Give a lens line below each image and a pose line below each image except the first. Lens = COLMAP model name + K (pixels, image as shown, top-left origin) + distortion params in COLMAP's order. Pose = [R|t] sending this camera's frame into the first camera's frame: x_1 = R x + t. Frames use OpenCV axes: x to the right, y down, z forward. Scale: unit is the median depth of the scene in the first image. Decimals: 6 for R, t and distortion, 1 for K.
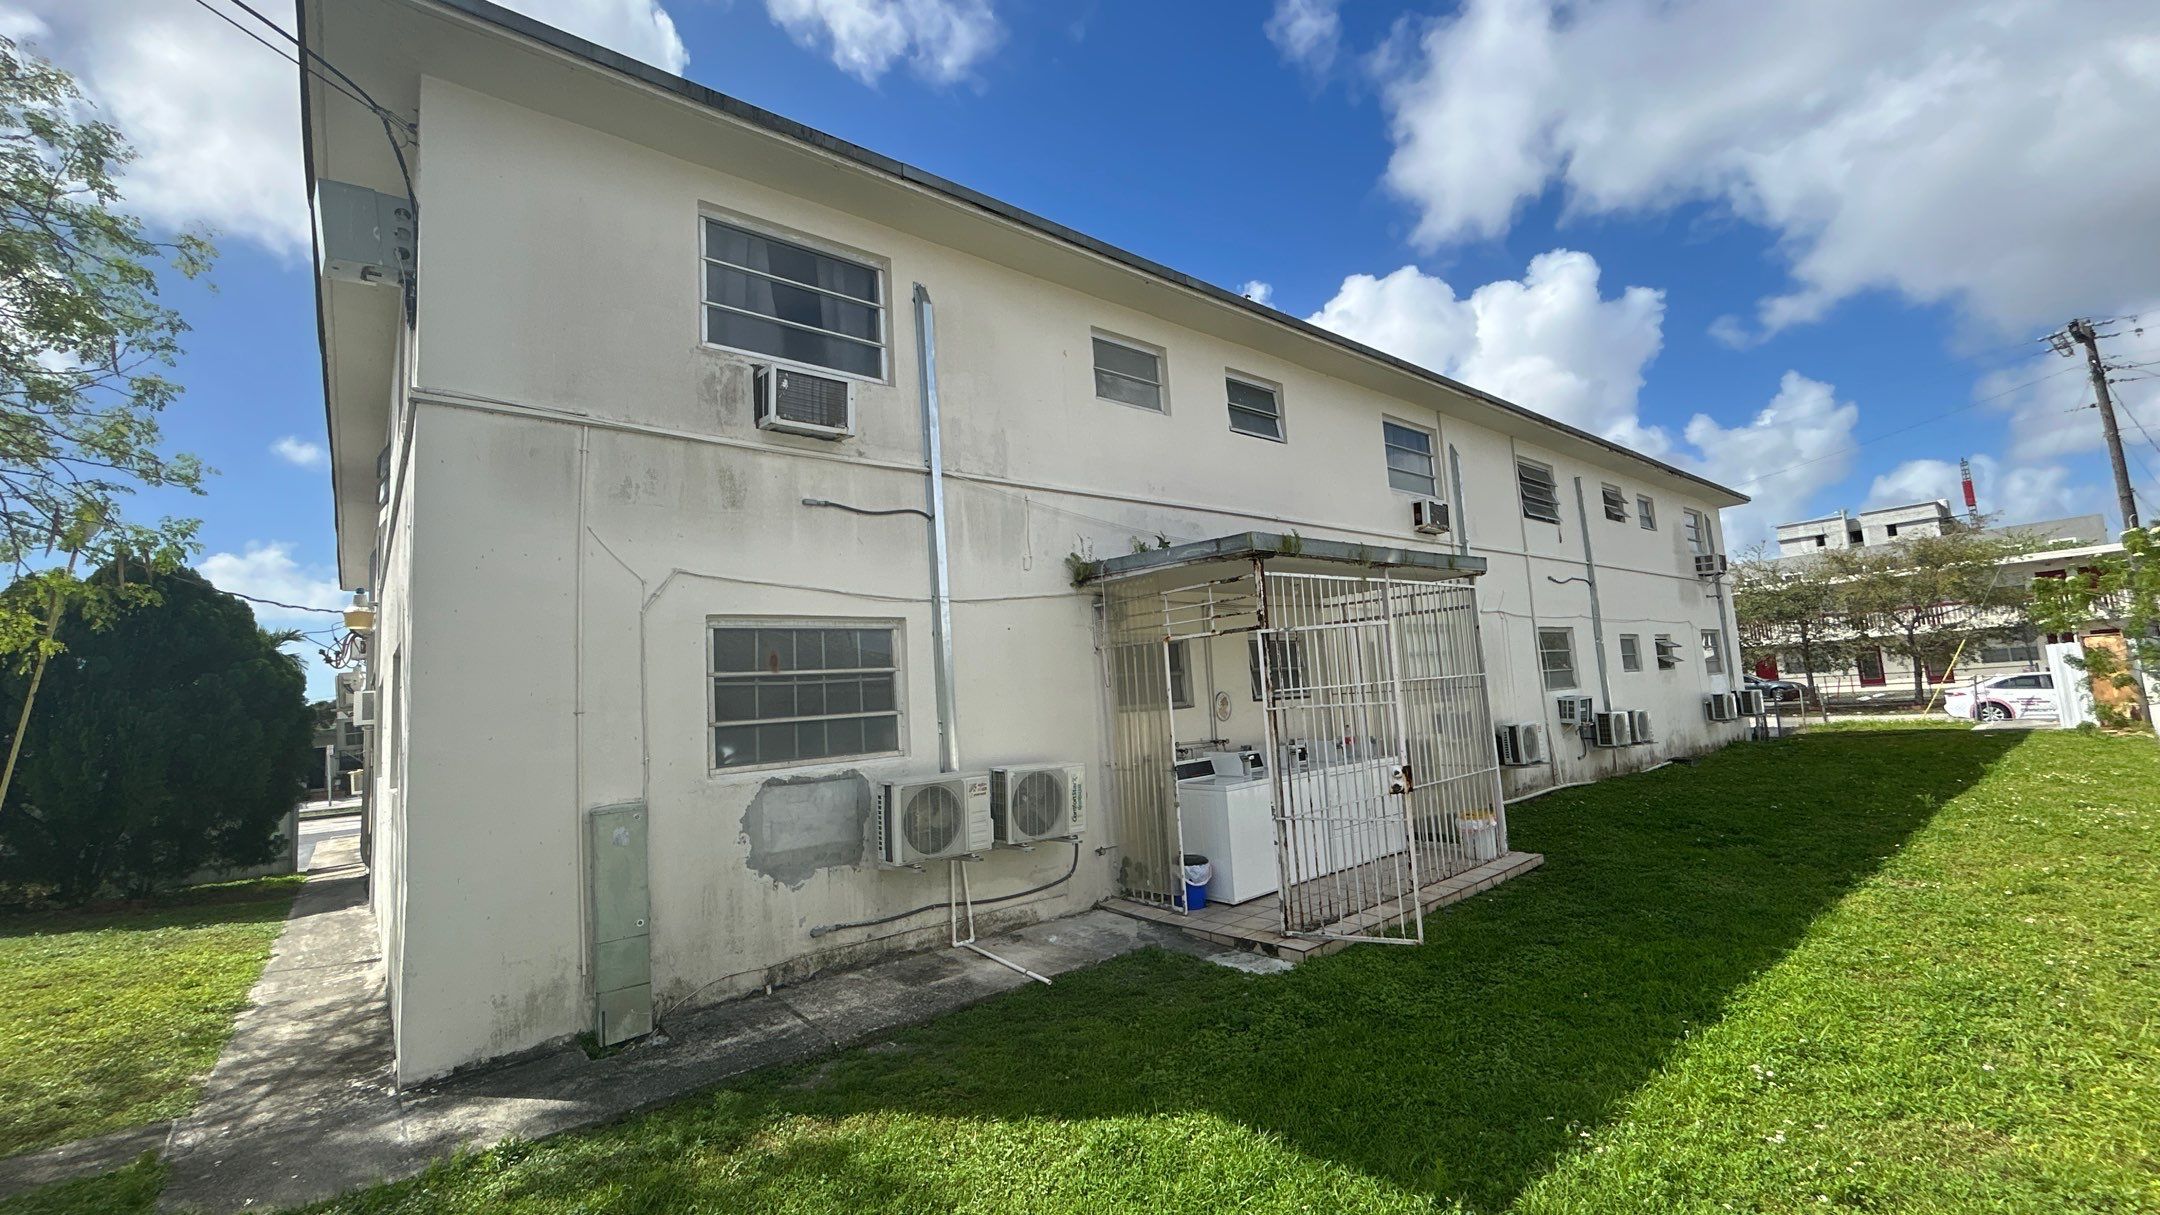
lens RADIAL K [[867.7, 0, 1080.0], [0, 867.7, 607.5], [0, 0, 1]] dist [-0.000931, -0.000124]
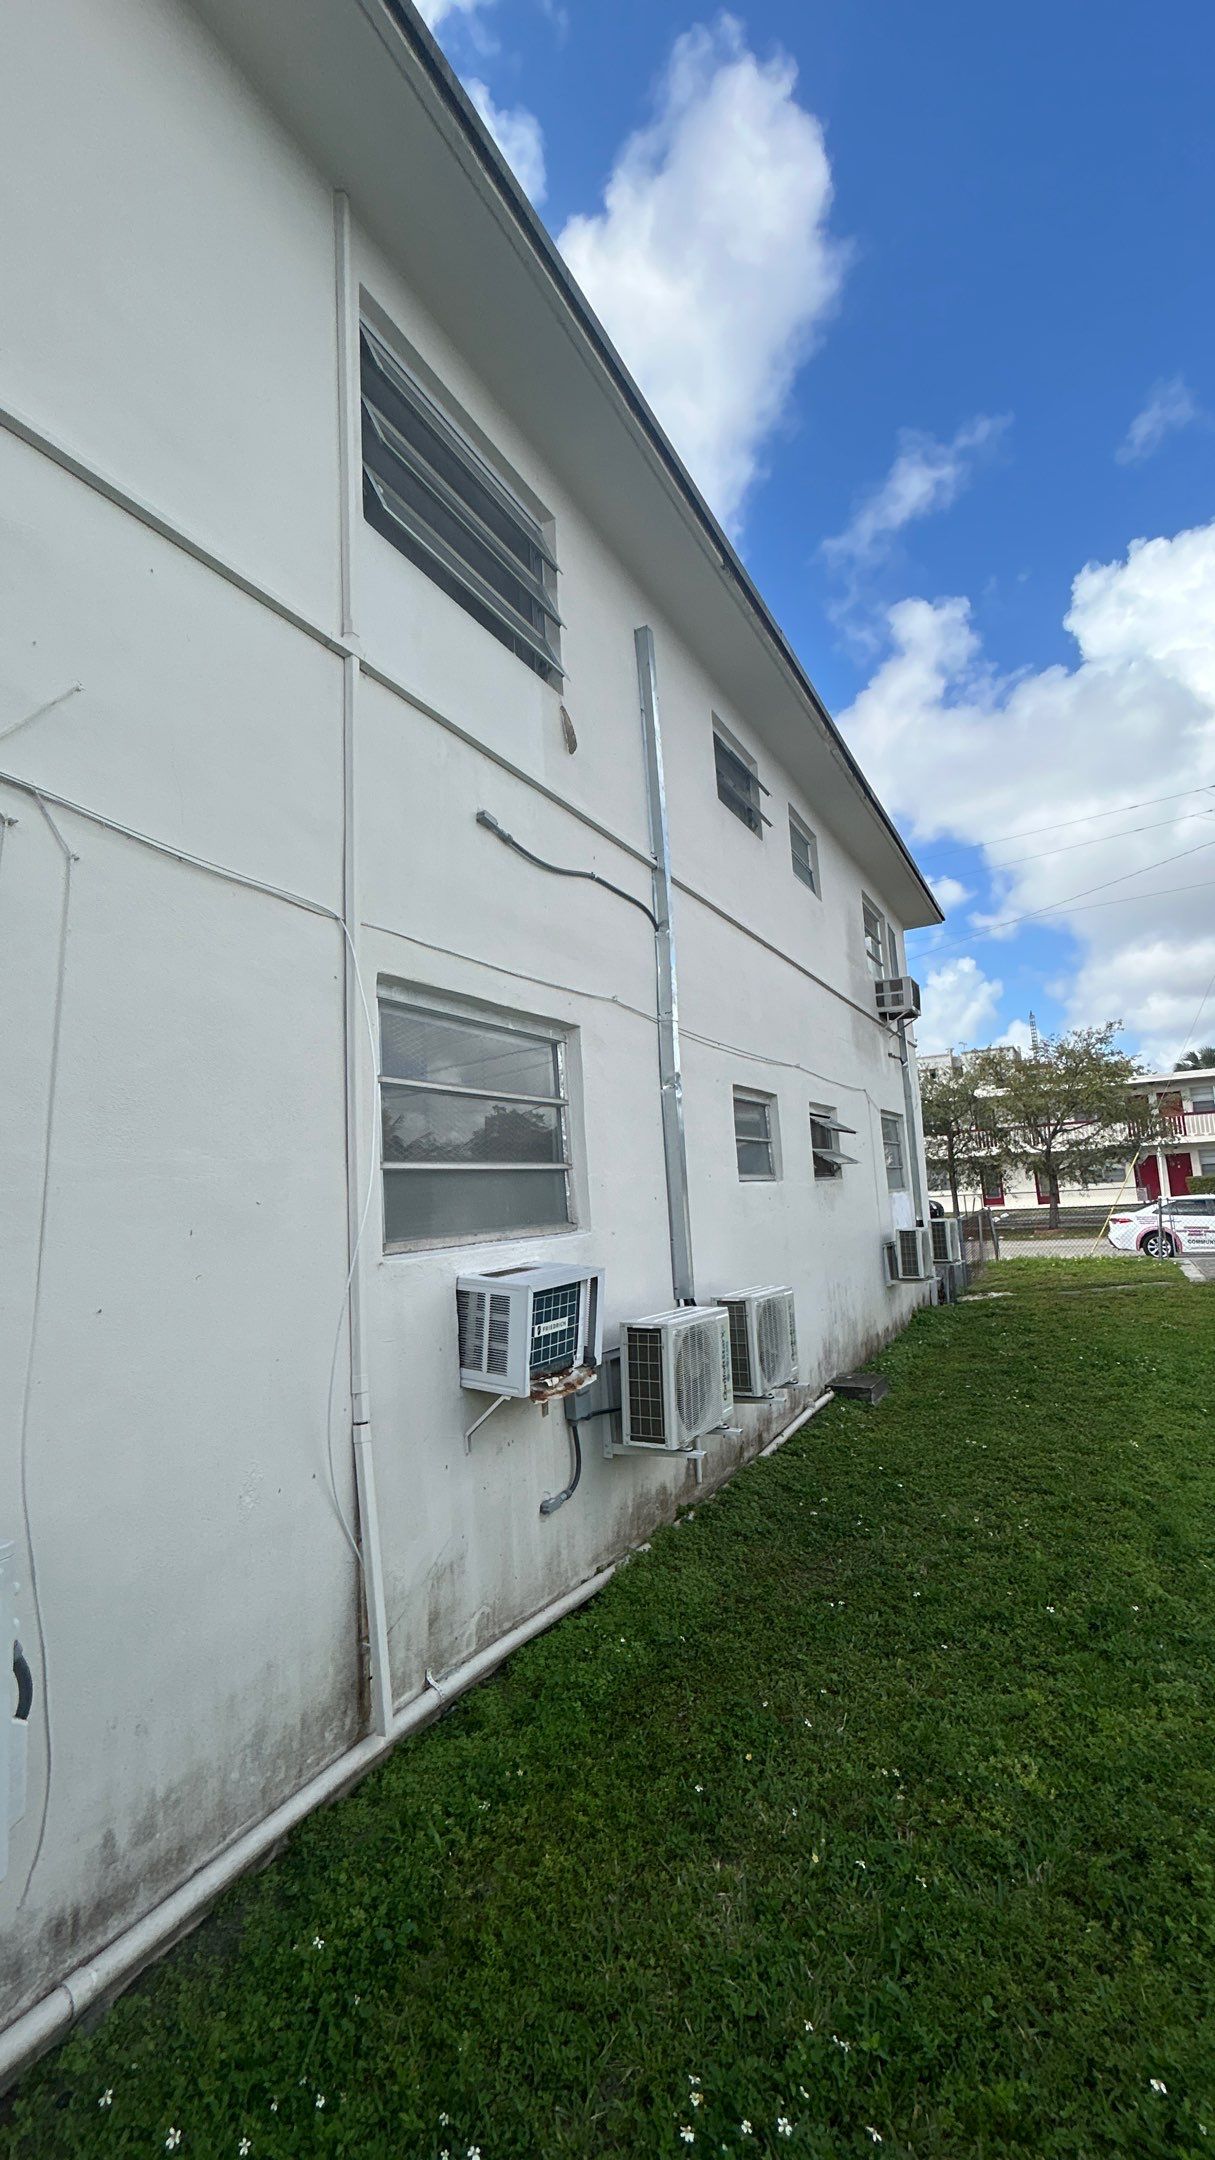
lens RADIAL K [[867.7, 0, 607.5], [0, 867.7, 1080.0], [0, 0, 1]] dist [-0.000931, -0.000124]
pose [[0.935224, 0.062610, 0.348478, 0.393121], [-0.048727, 0.997635, -0.048471, 0.045706], [-0.350688, 0.028351, 0.936063, 0.593599]]
